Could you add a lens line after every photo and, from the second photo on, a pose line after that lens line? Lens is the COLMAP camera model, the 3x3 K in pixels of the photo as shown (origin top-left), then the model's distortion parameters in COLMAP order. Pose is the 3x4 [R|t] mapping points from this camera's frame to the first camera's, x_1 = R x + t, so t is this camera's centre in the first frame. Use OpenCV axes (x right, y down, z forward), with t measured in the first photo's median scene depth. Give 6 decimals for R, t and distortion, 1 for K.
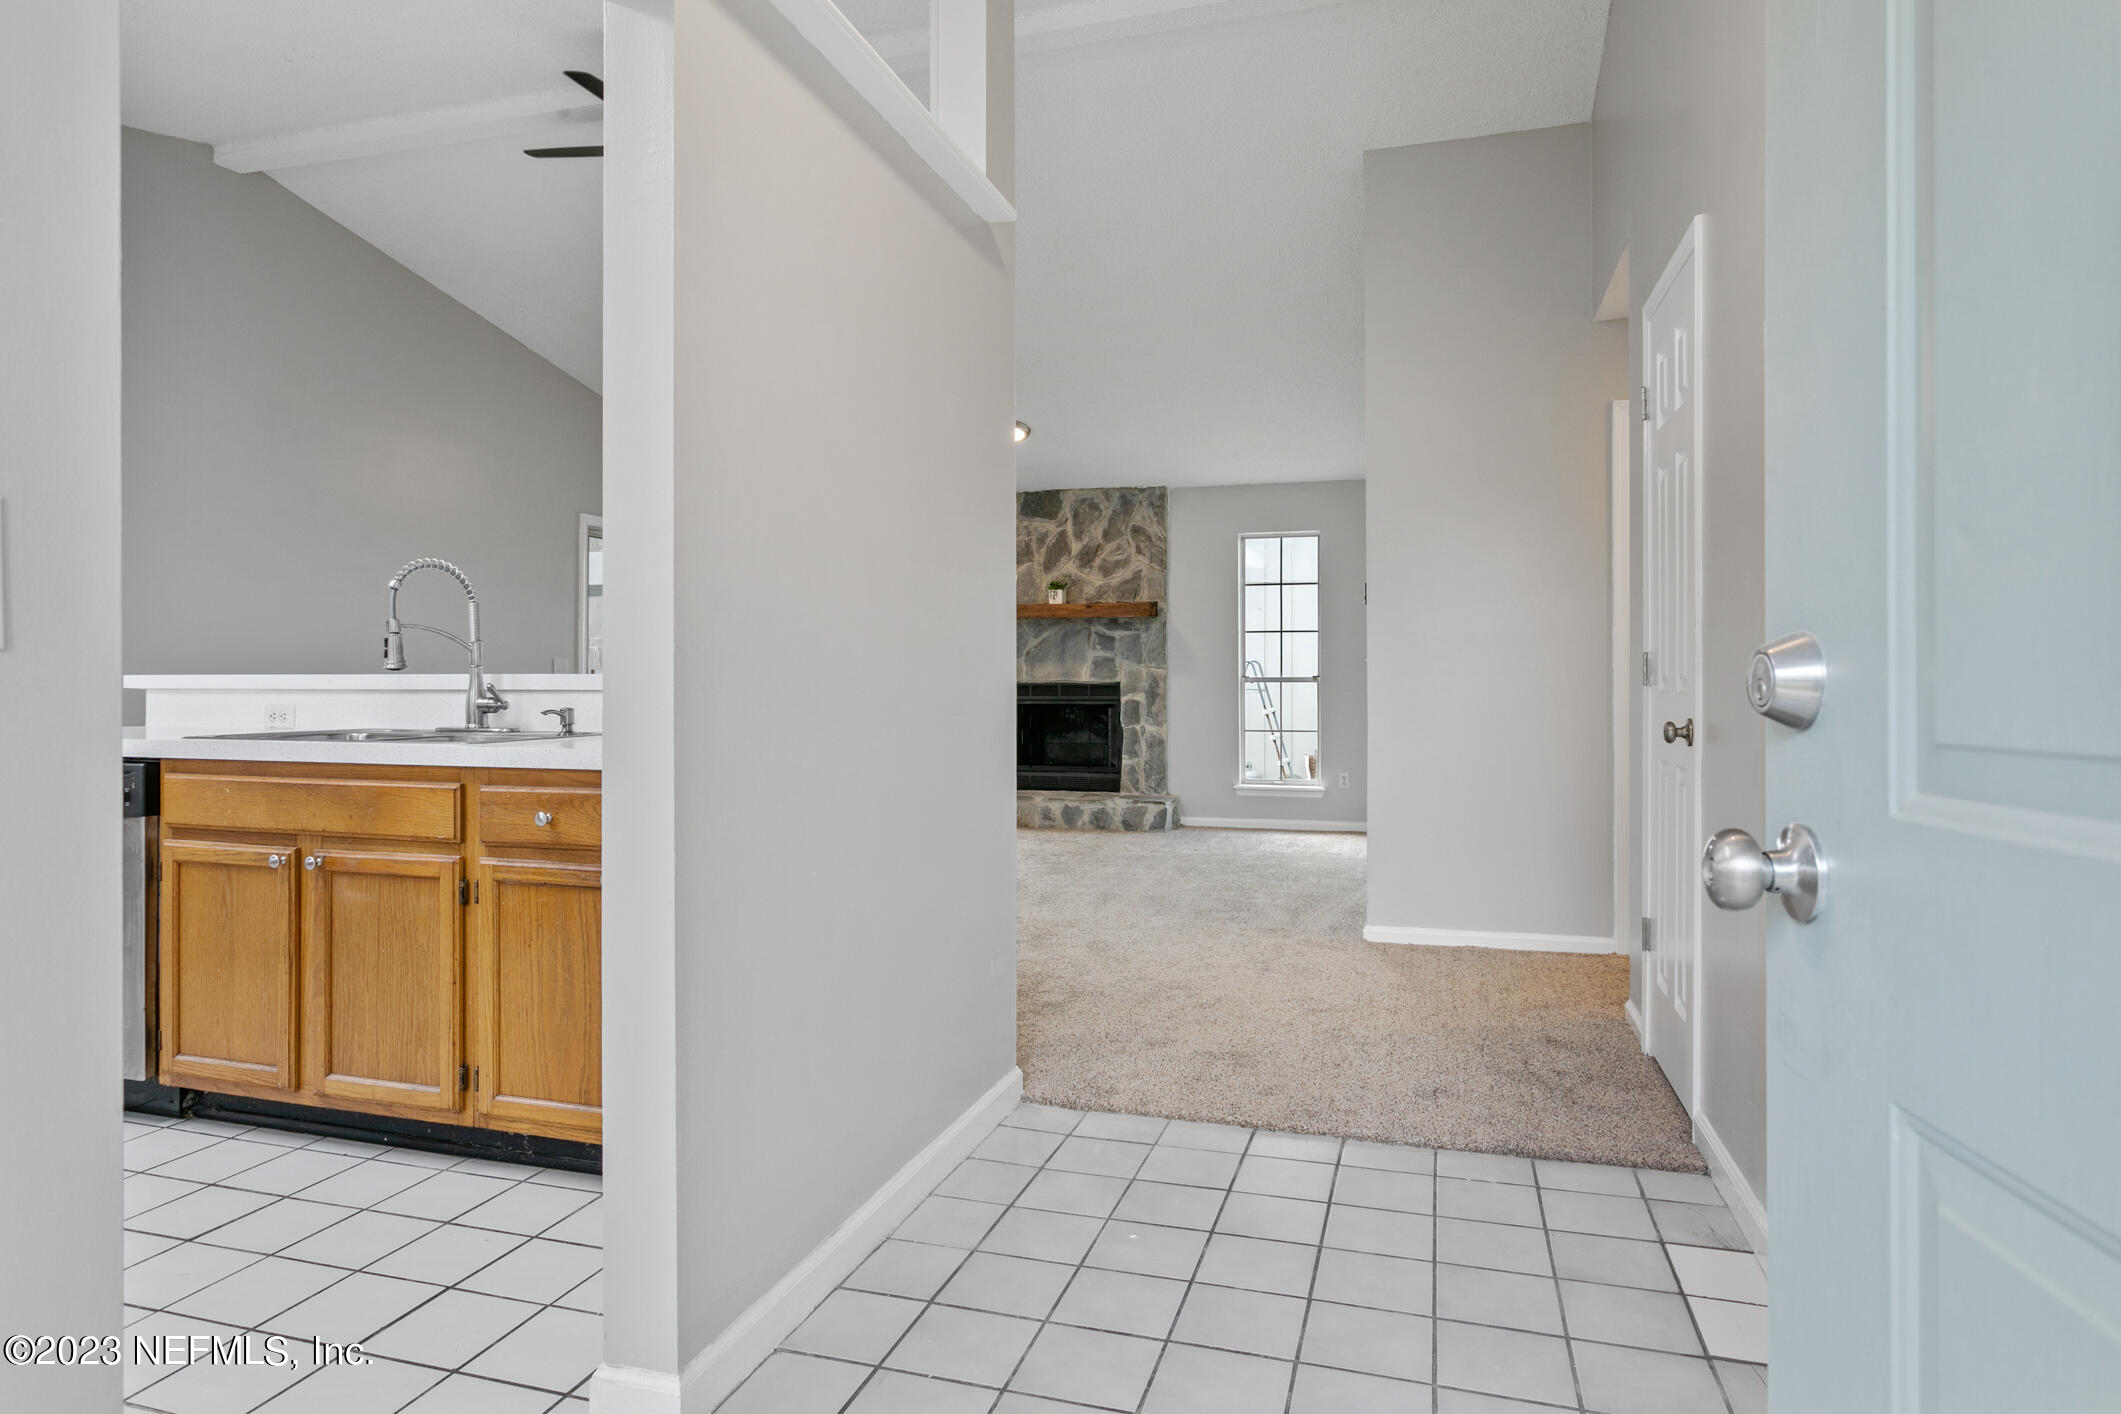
lens RADIAL K [[1258.5, 0, 1060.3], [0, 1258.5, 686.7], [0, 0, 1]] dist [-0.001184, -0.000175]
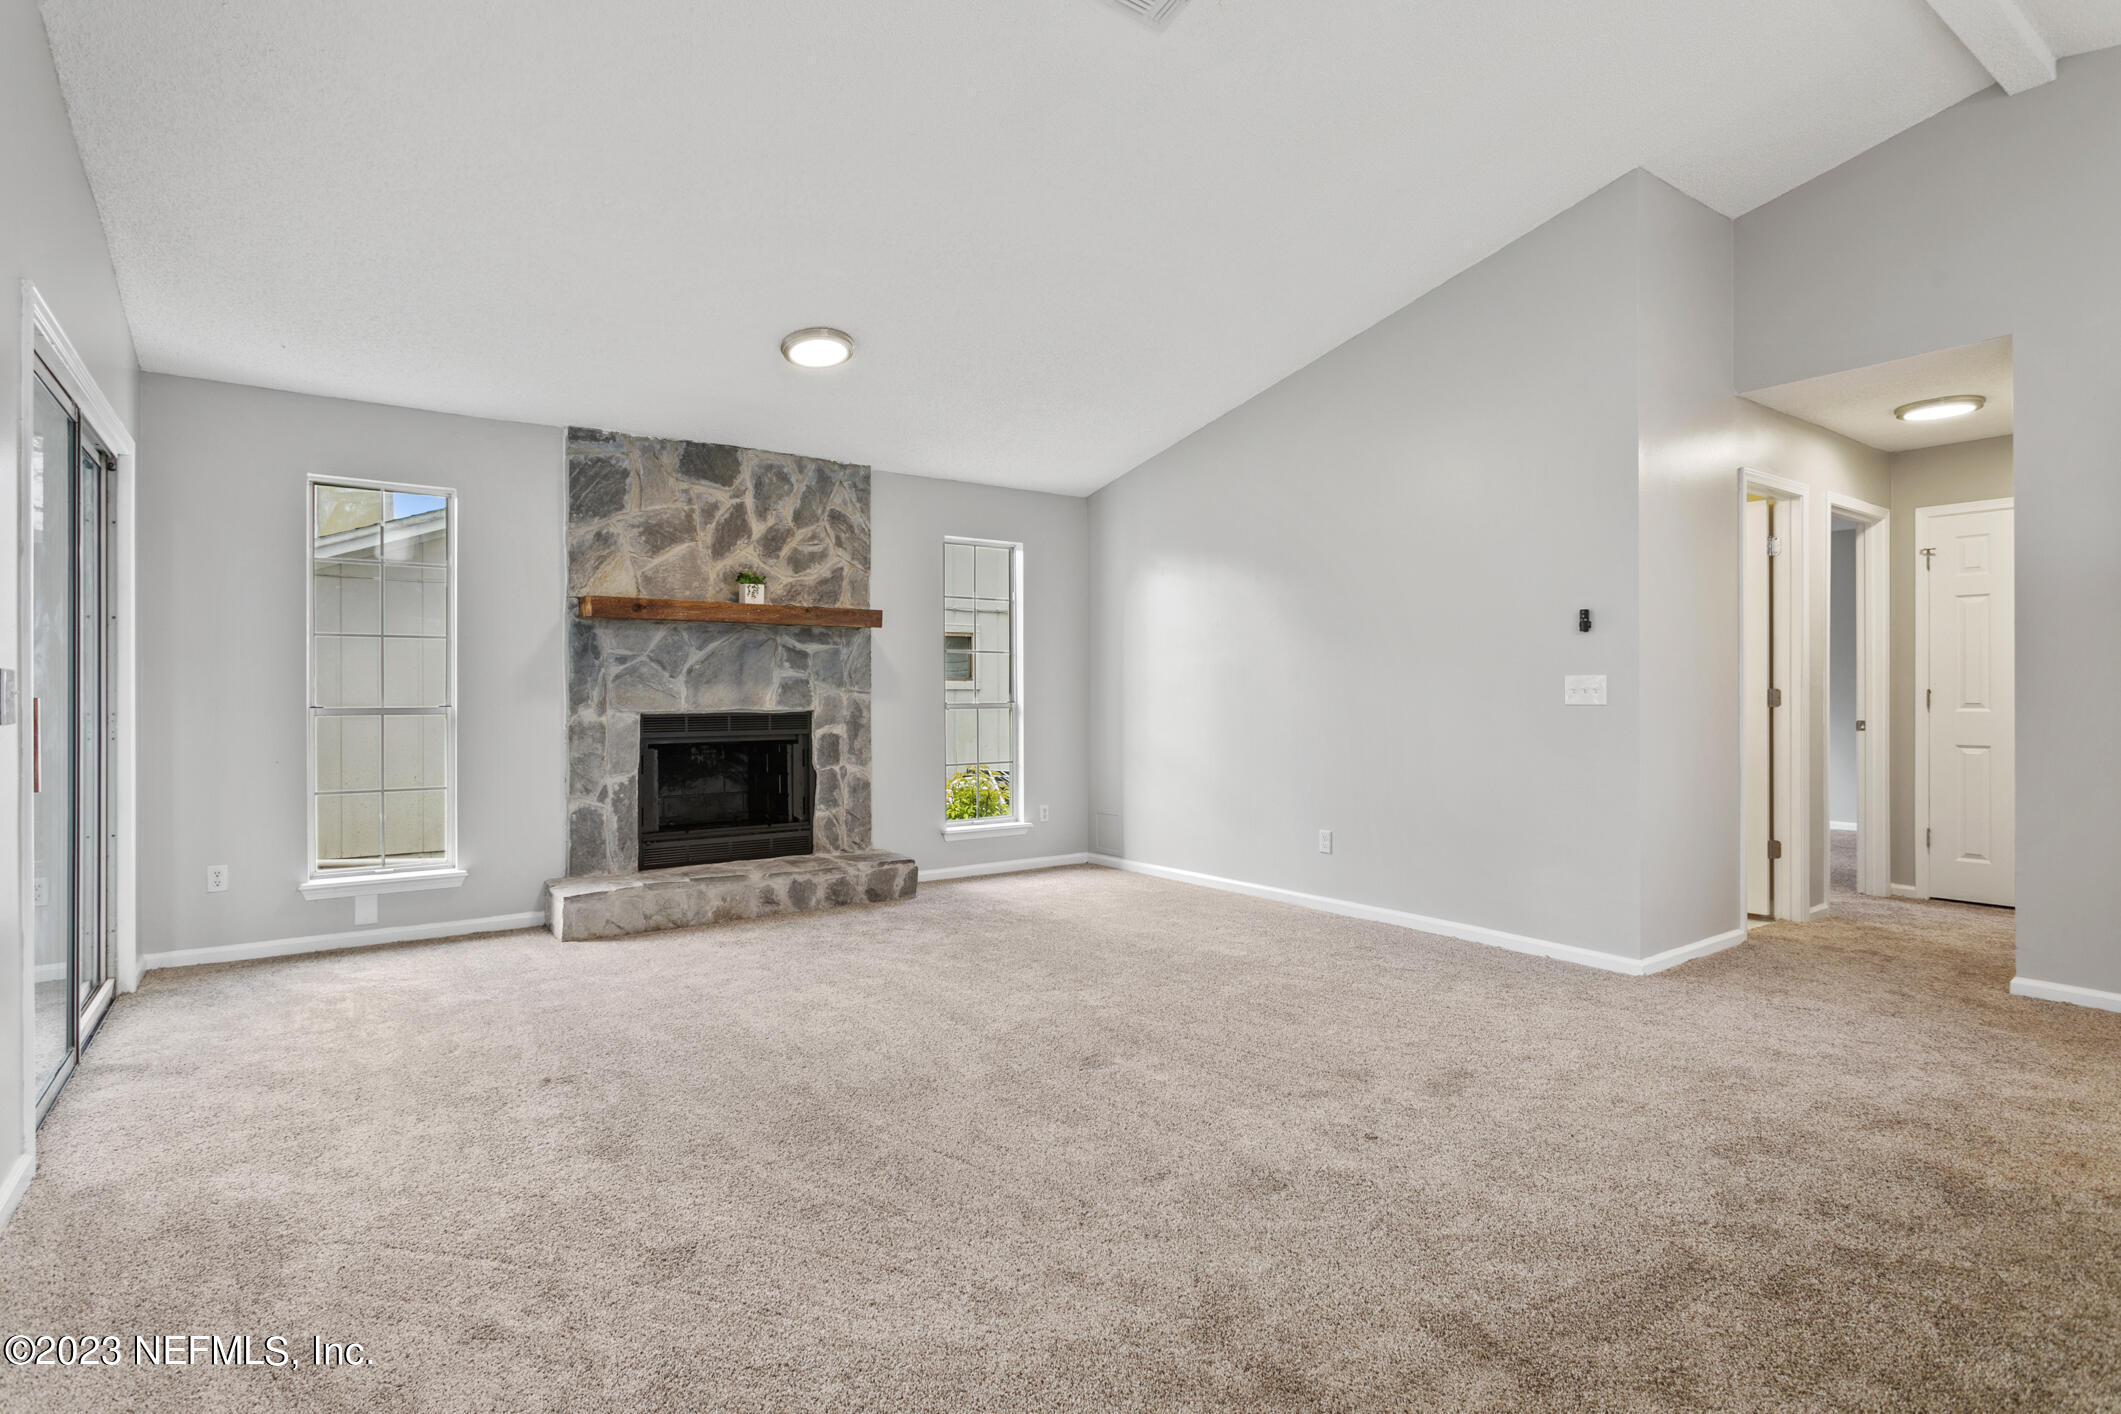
lens RADIAL K [[1091.9, 0, 1057.6], [0, 1091.9, 698.9], [0, 0, 1]] dist [-0.005894, 0.001713]
pose [[0.599894, -0.004706, 0.800066, -0.399030], [0.006896, 0.999976, 0.000711, -0.010389], [-0.800050, 0.005091, 0.599912, 0.482285]]
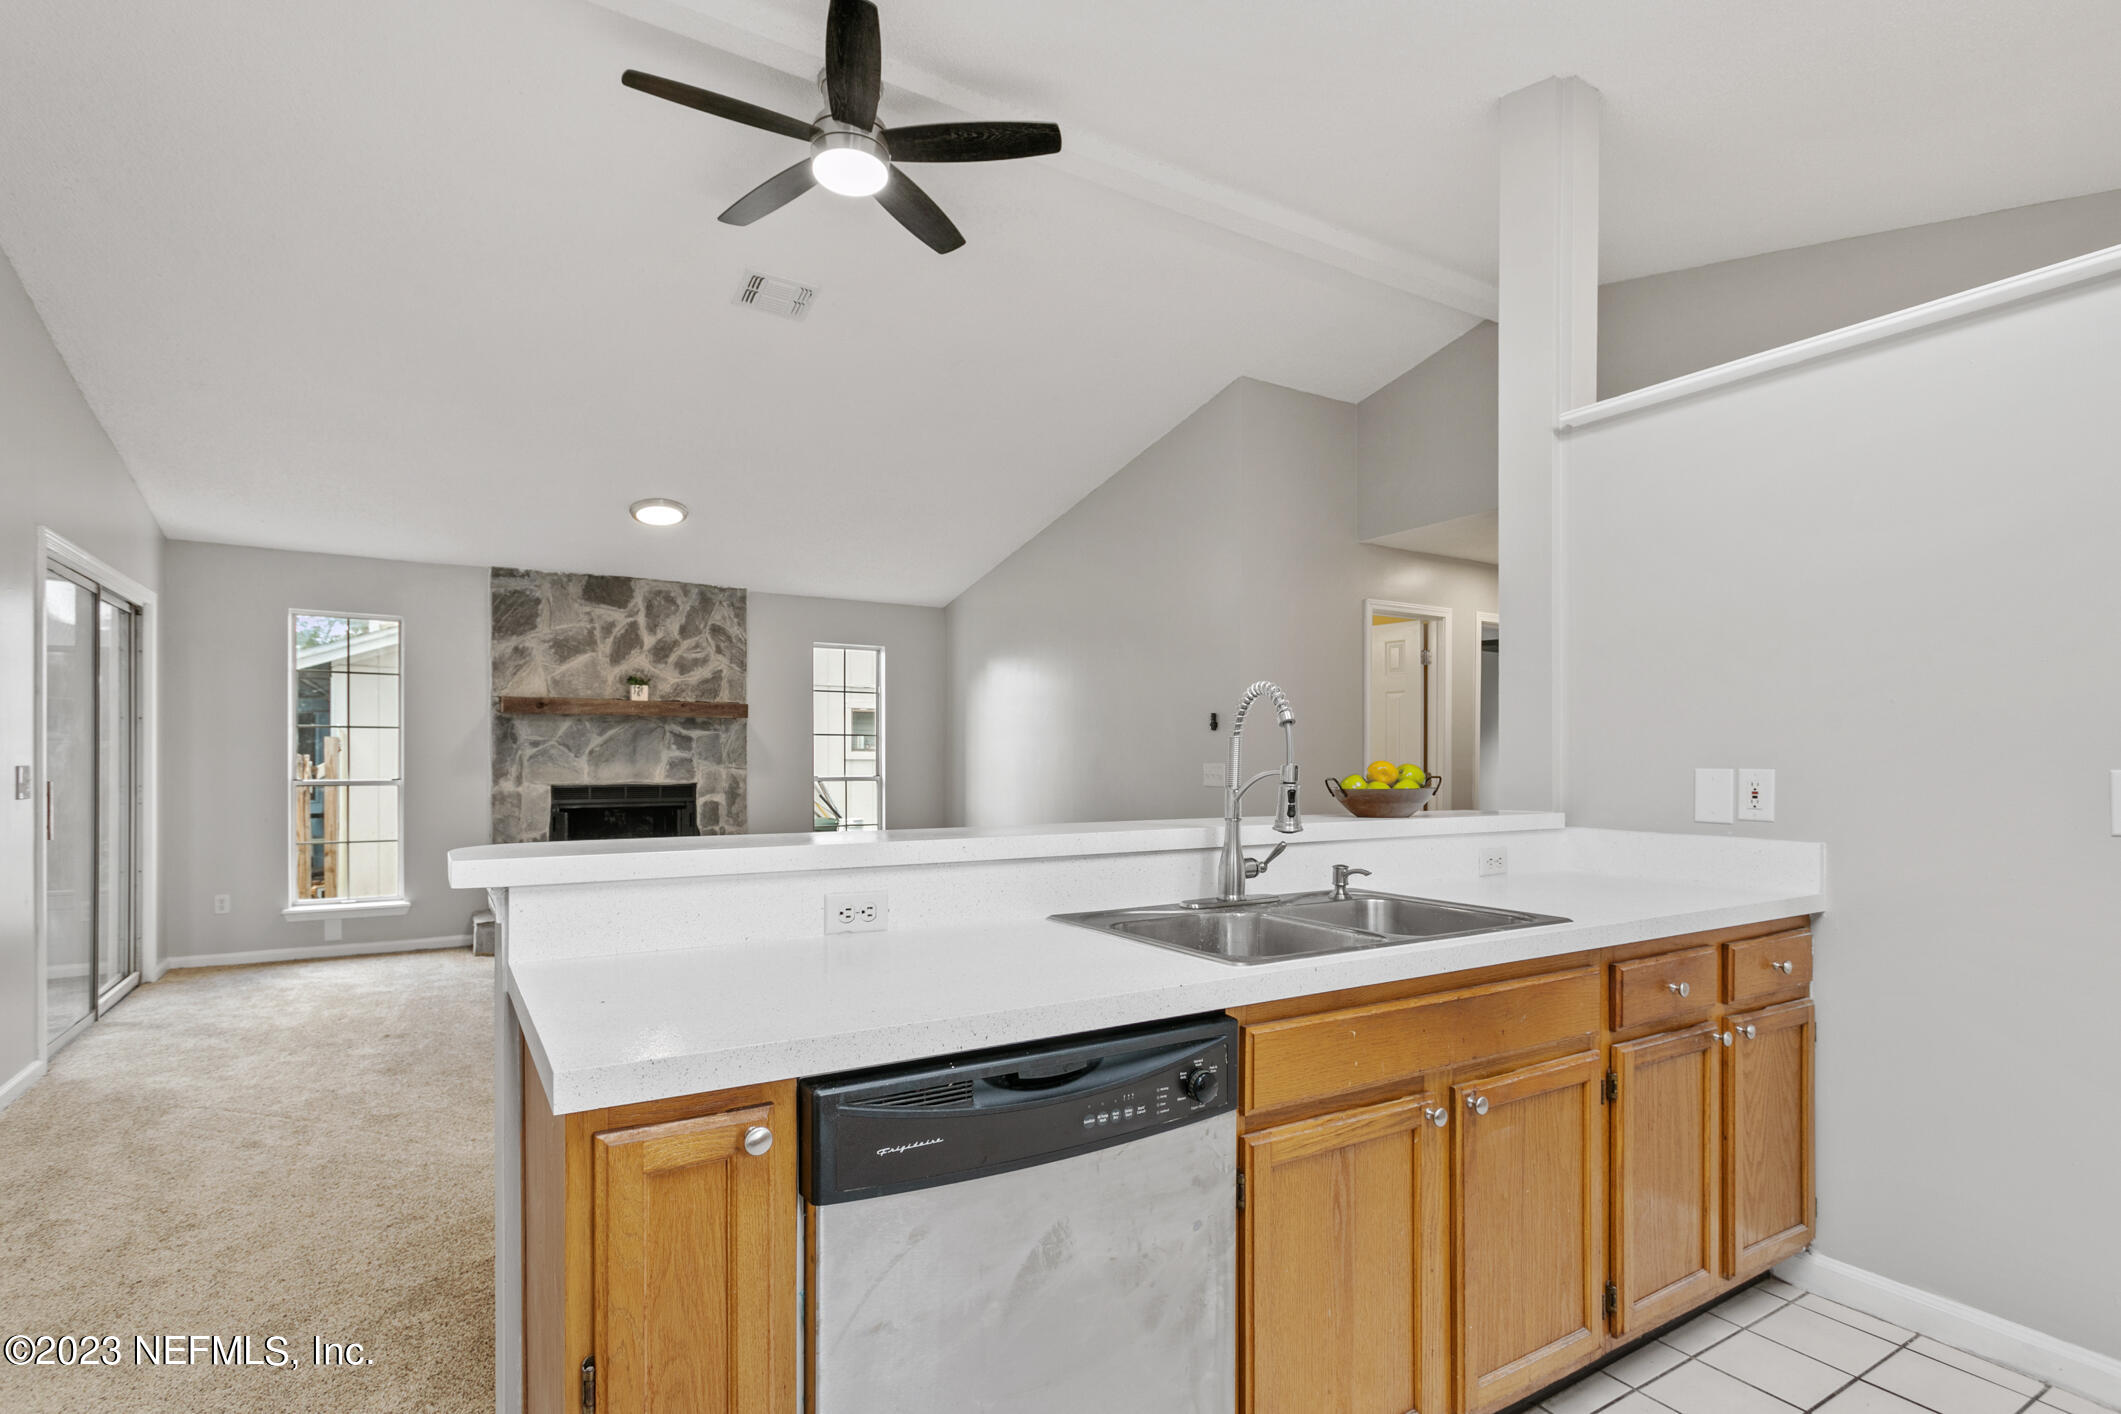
lens RADIAL K [[1058.9, 0, 1068.6], [0, 1058.9, 768.1], [0, 0, 1]] dist [0.001213, -0.000298]
pose [[0.650980, -0.005911, 0.759072, -0.390938], [0.000867, 0.999975, 0.007044, -0.020881], [-0.759095, -0.003928, 0.650968, 0.246375]]
